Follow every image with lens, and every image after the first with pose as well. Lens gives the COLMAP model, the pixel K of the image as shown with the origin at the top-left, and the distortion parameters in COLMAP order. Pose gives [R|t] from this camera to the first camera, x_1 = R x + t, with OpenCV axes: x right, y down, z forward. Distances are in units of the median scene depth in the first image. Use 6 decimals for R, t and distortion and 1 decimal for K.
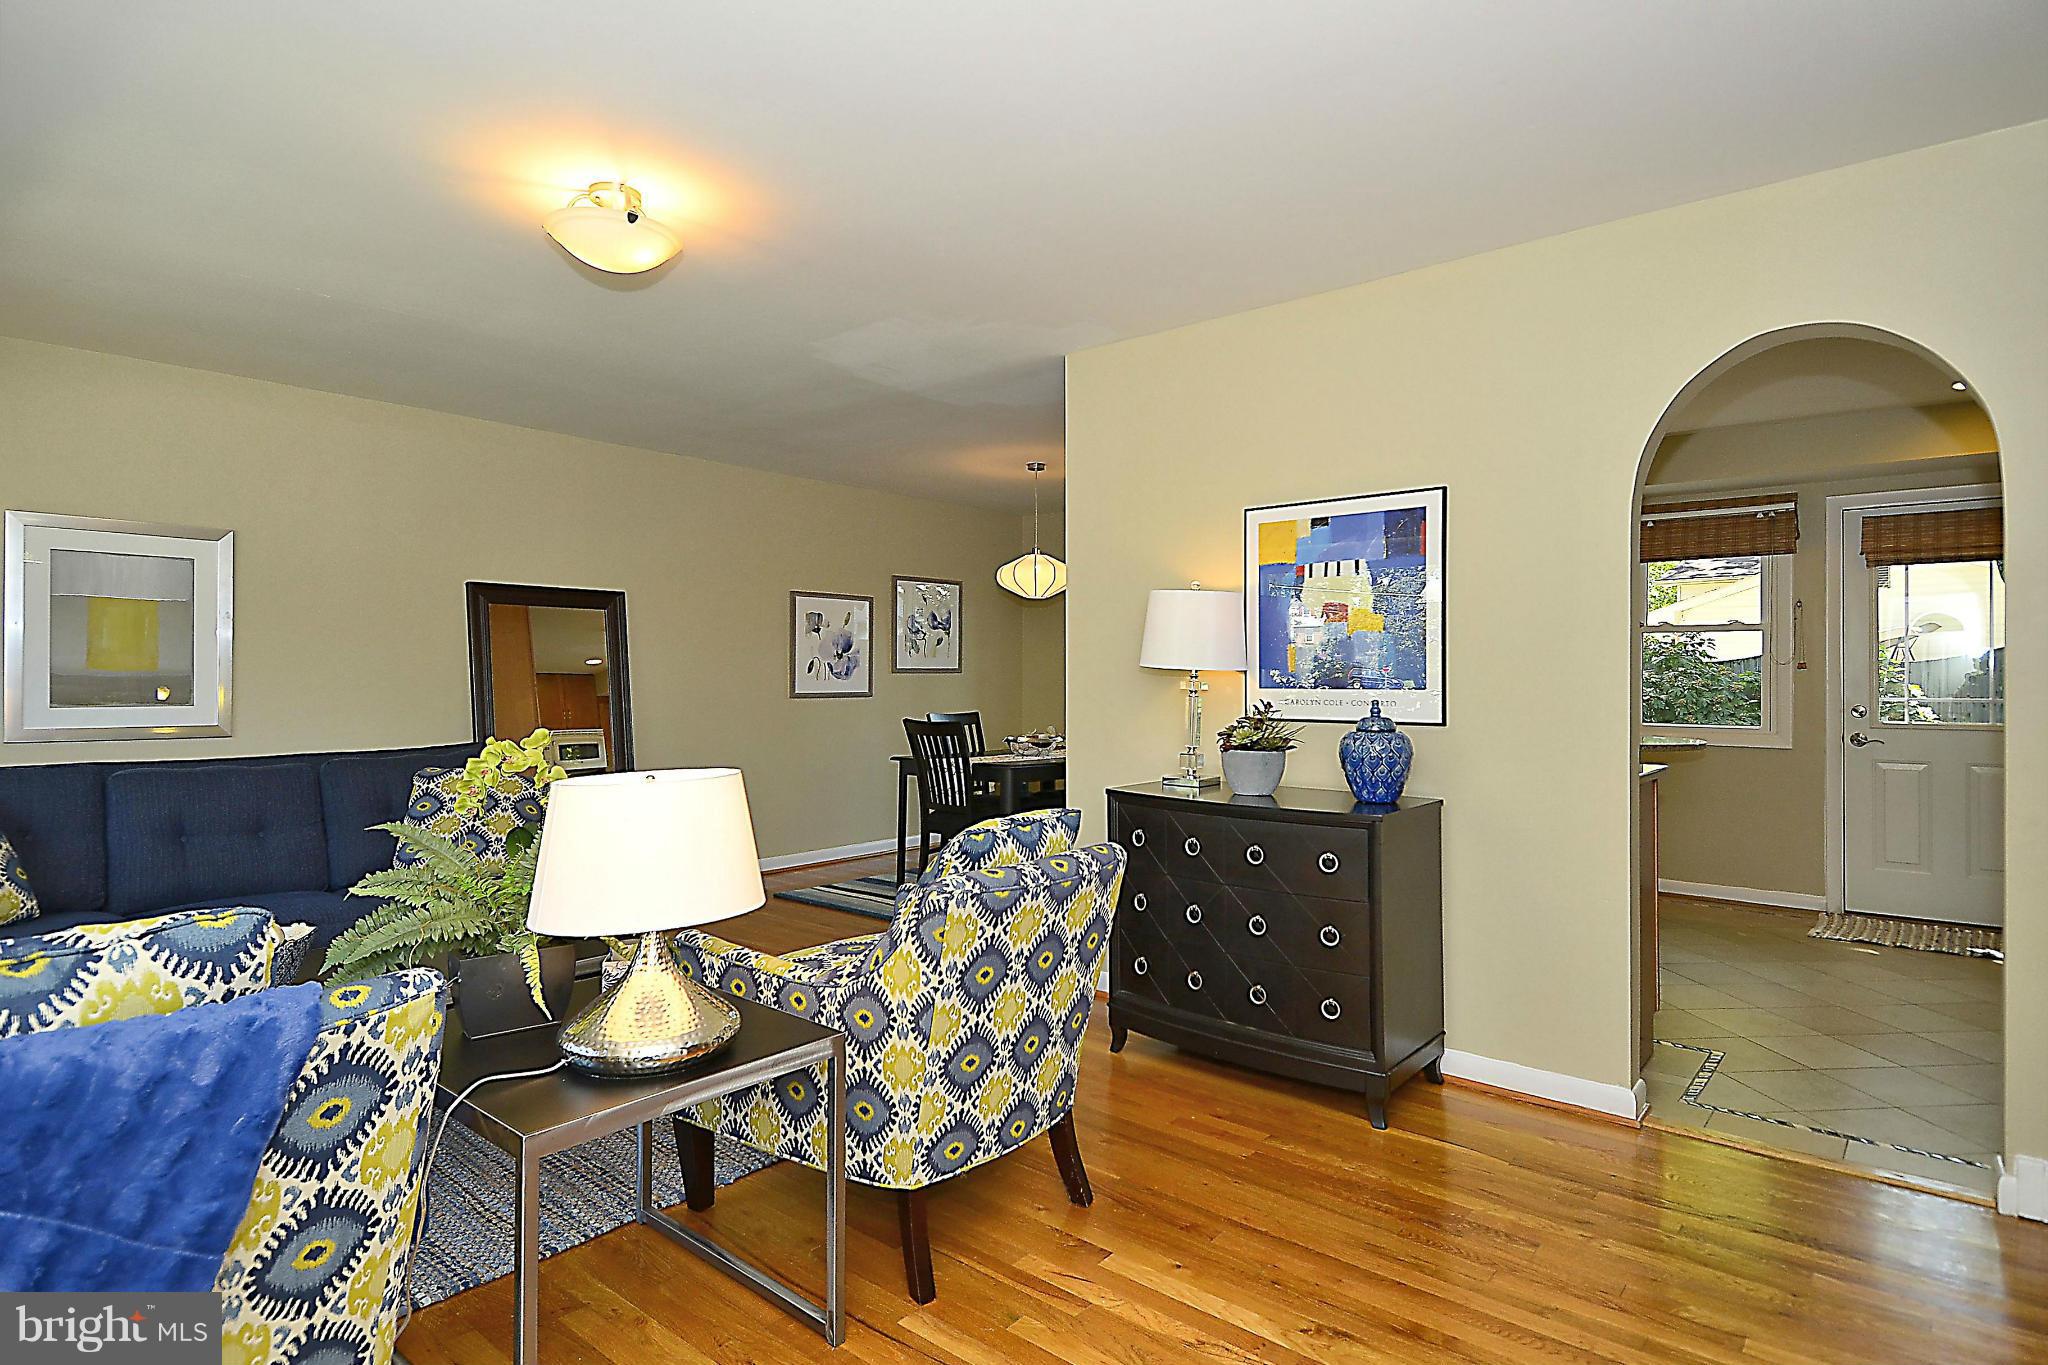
lens RADIAL K [[1106.8, 0, 1022.5], [0, 1106.8, 682.2], [0, 0, 1]] dist [0.031896, -0.003121]
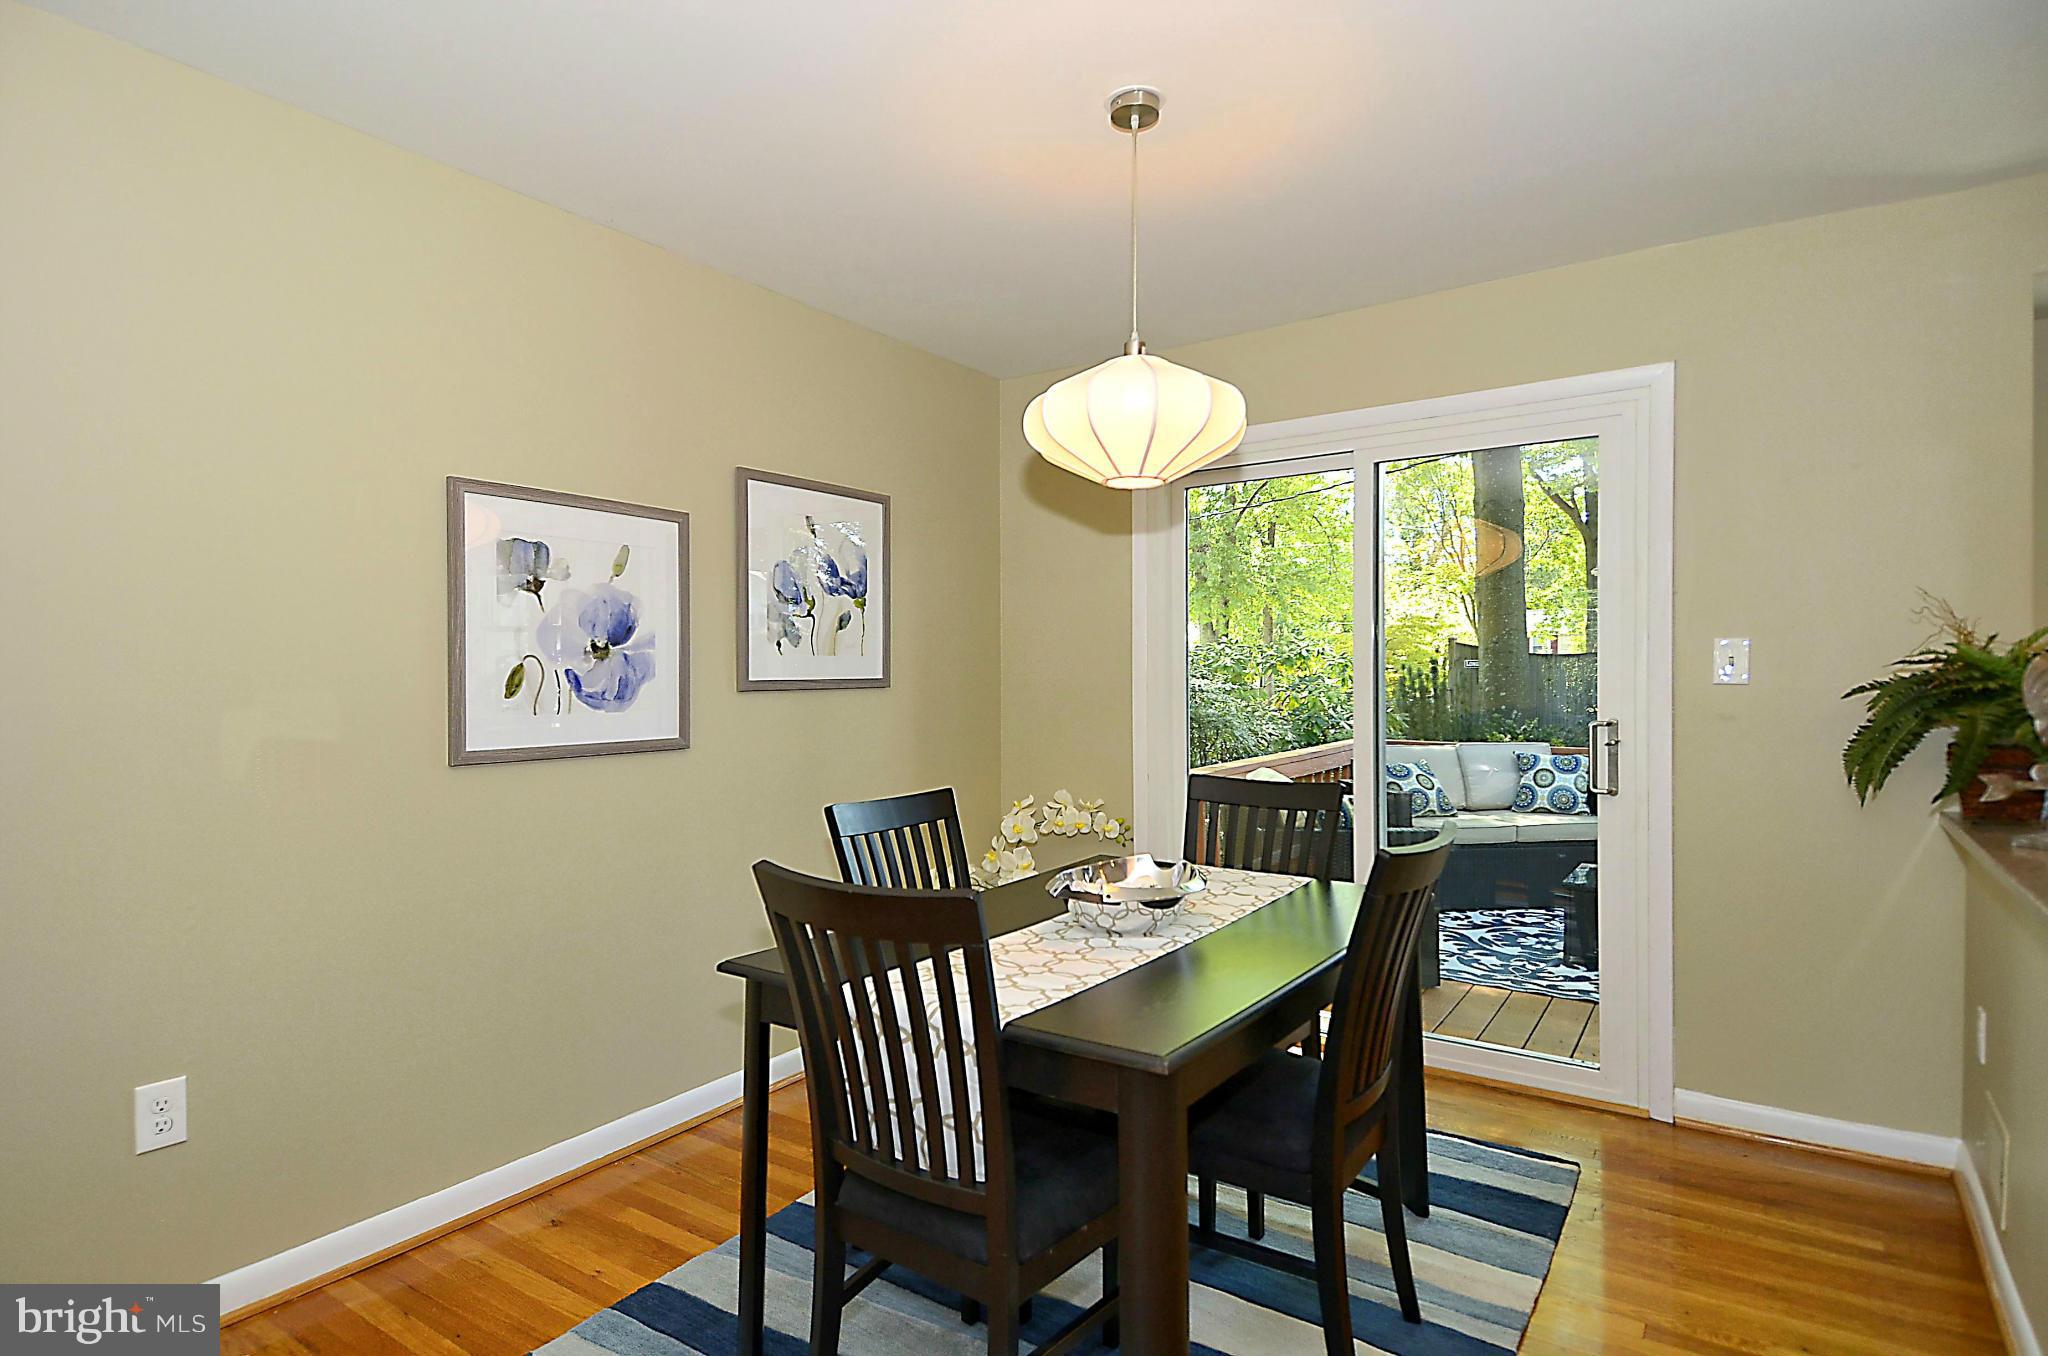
lens RADIAL K [[1089.5, 0, 1032.4], [0, 1089.5, 684.9], [0, 0, 1]] dist [0.039822, 0.000486]
pose [[0.992499, -0.008124, 0.121983, -0.057125], [0.007780, 0.999964, 0.003302, -0.011834], [-0.122005, -0.002328, 0.992527, 0.579832]]
